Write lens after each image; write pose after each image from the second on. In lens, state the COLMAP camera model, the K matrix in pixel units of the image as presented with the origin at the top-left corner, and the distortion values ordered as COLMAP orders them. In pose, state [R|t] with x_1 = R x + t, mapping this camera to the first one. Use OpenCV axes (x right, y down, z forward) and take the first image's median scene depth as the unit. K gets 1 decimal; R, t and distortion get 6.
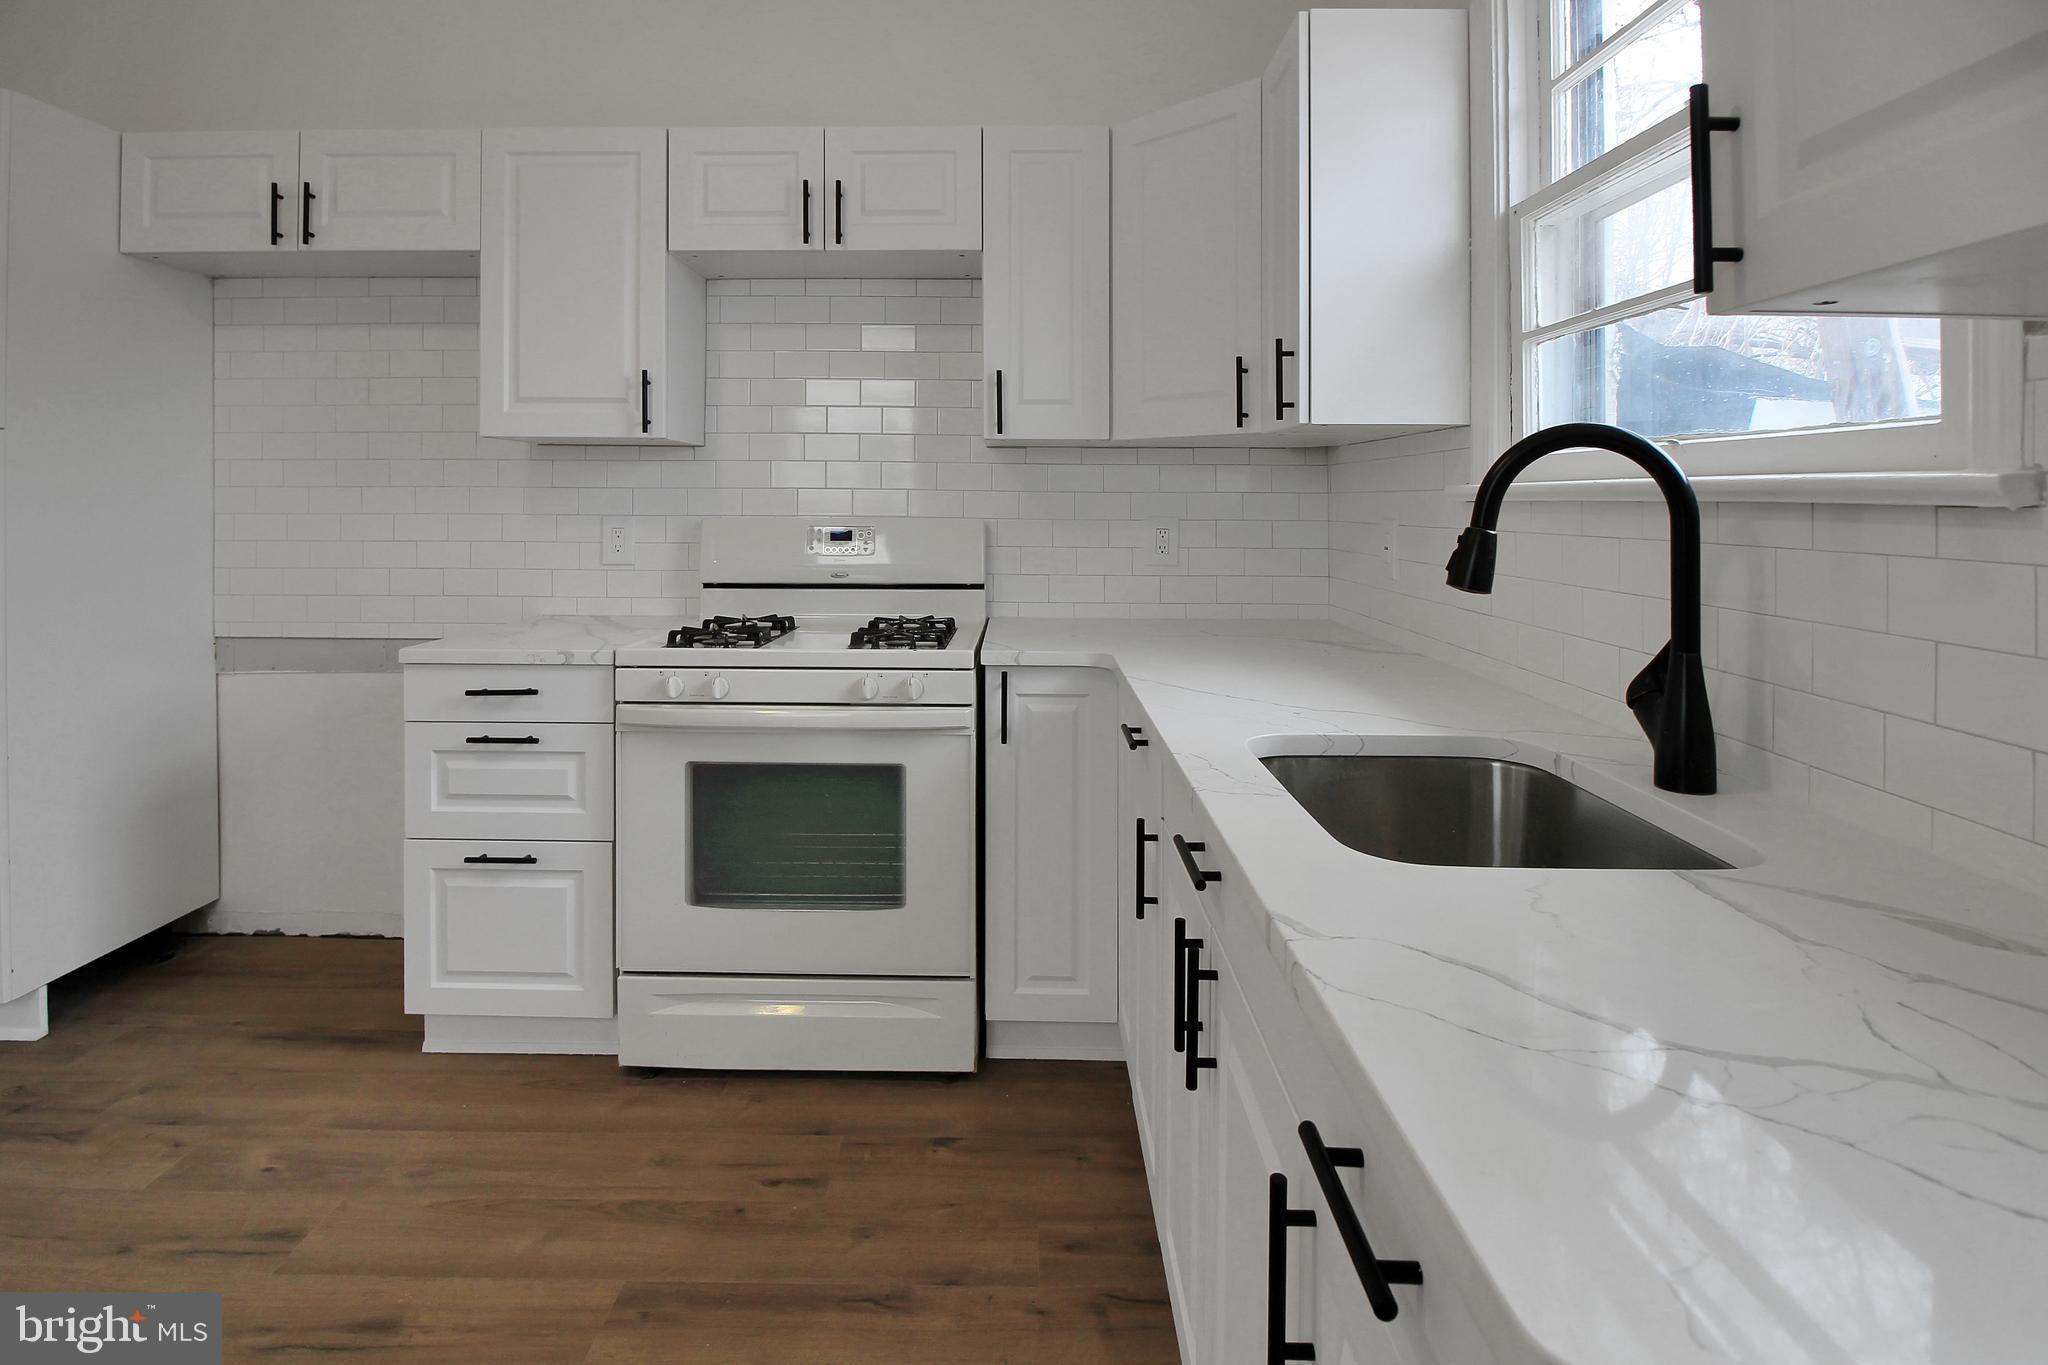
lens RADIAL K [[1036.6, 0, 980.5], [0, 1036.6, 488.8], [0, 0, 1]] dist [-0.001000, -0.006645]
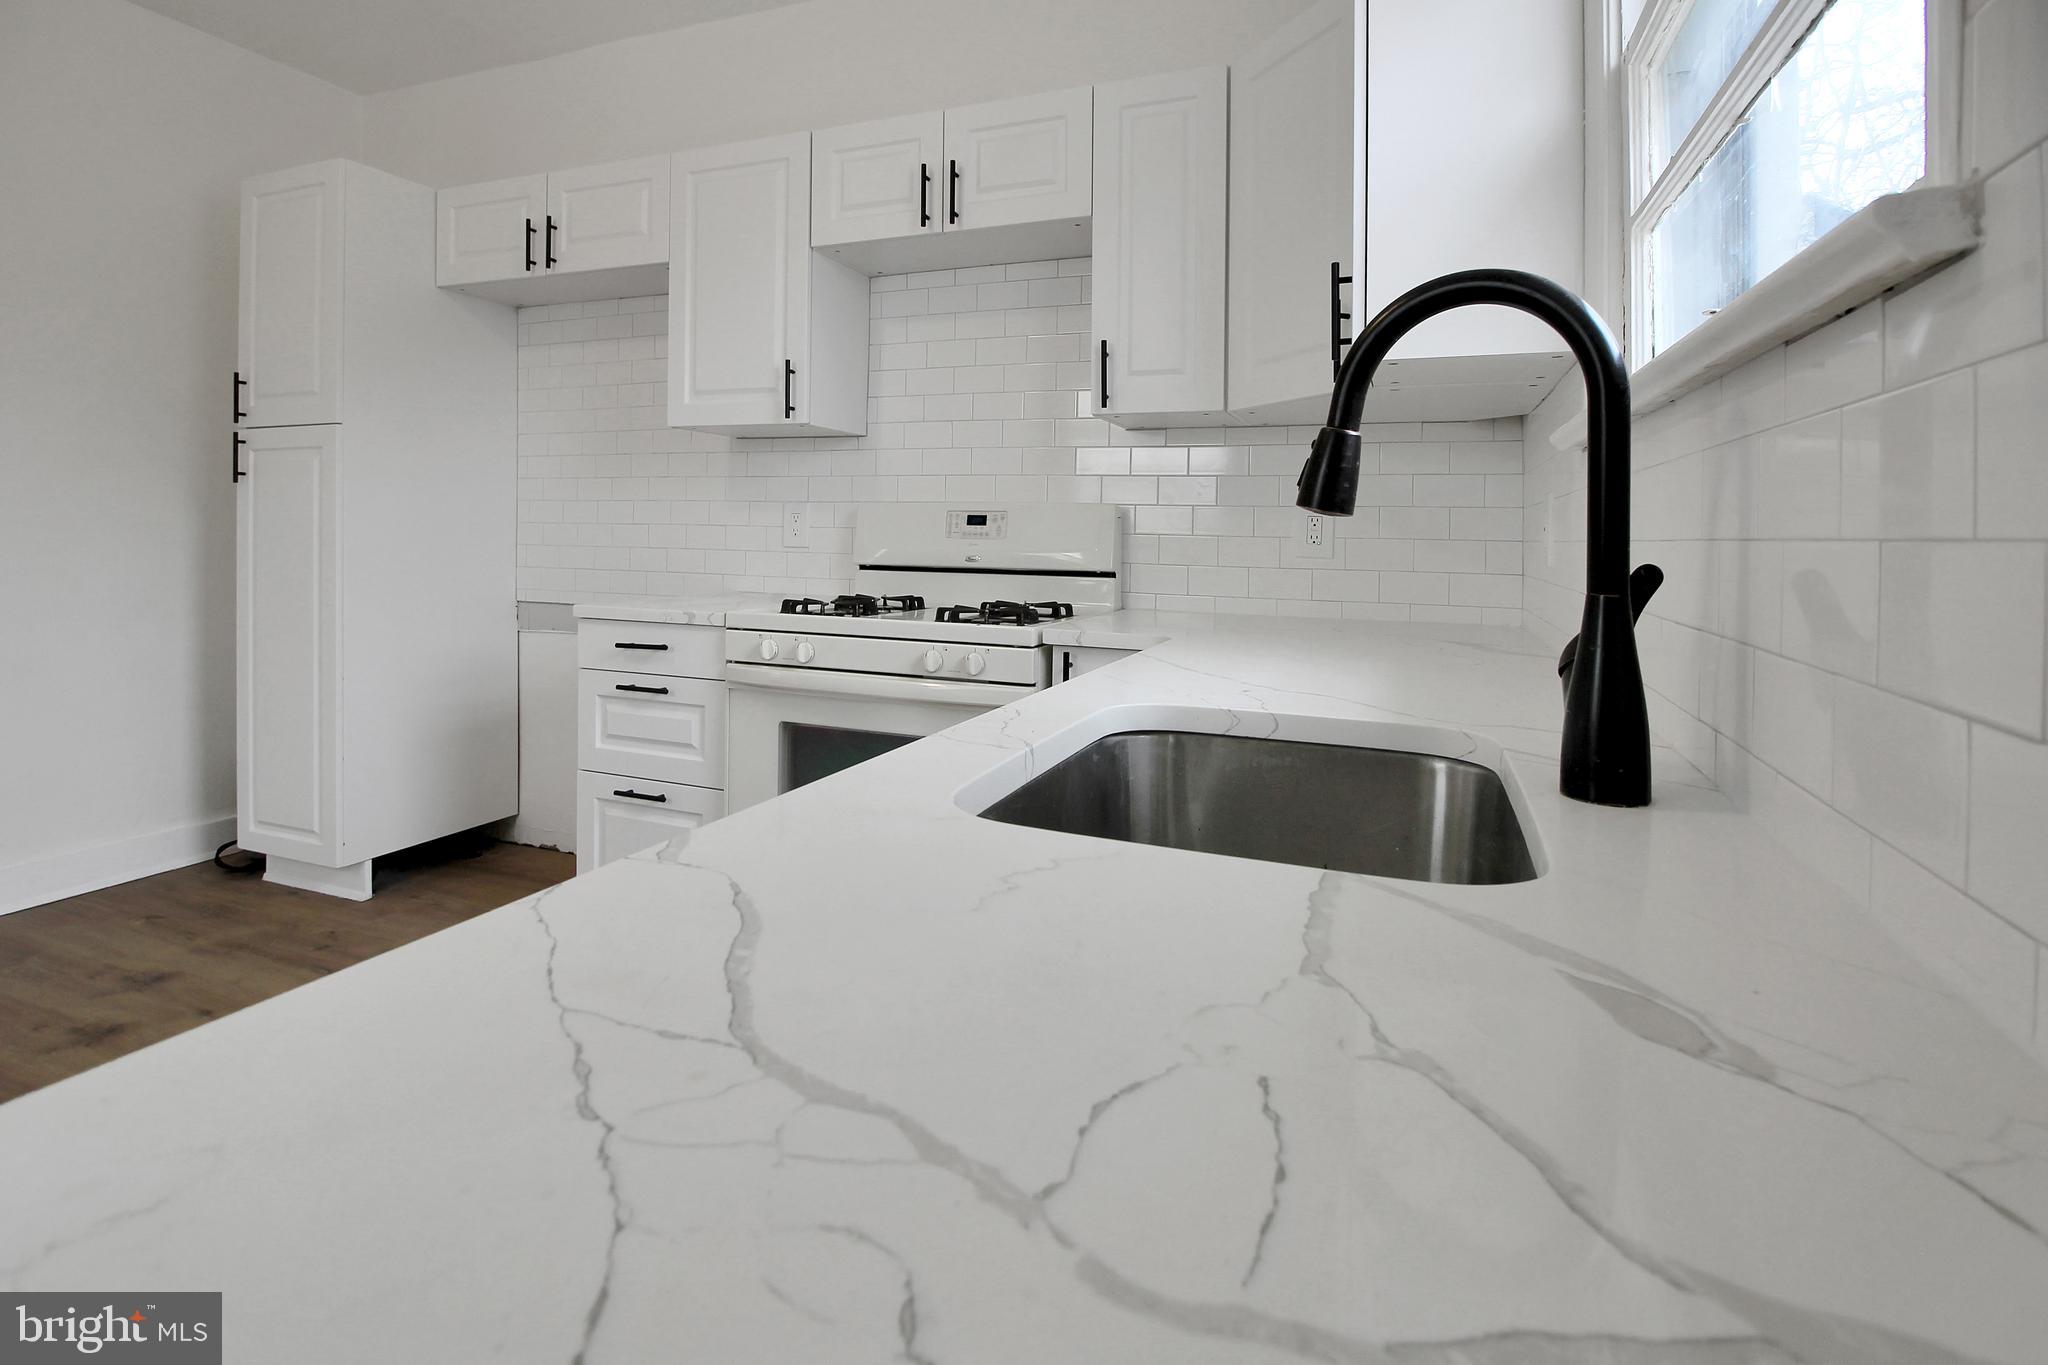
lens RADIAL K [[992.2, 0, 1003.2], [0, 992.2, 530.7], [0, 0, 1]] dist [0.001892, -0.010099]
pose [[0.934744, 0.013283, -0.355074, 0.282521], [-0.012406, 0.999912, 0.004745, 0.061646], [0.355106, -0.000030, 0.934826, 0.135515]]
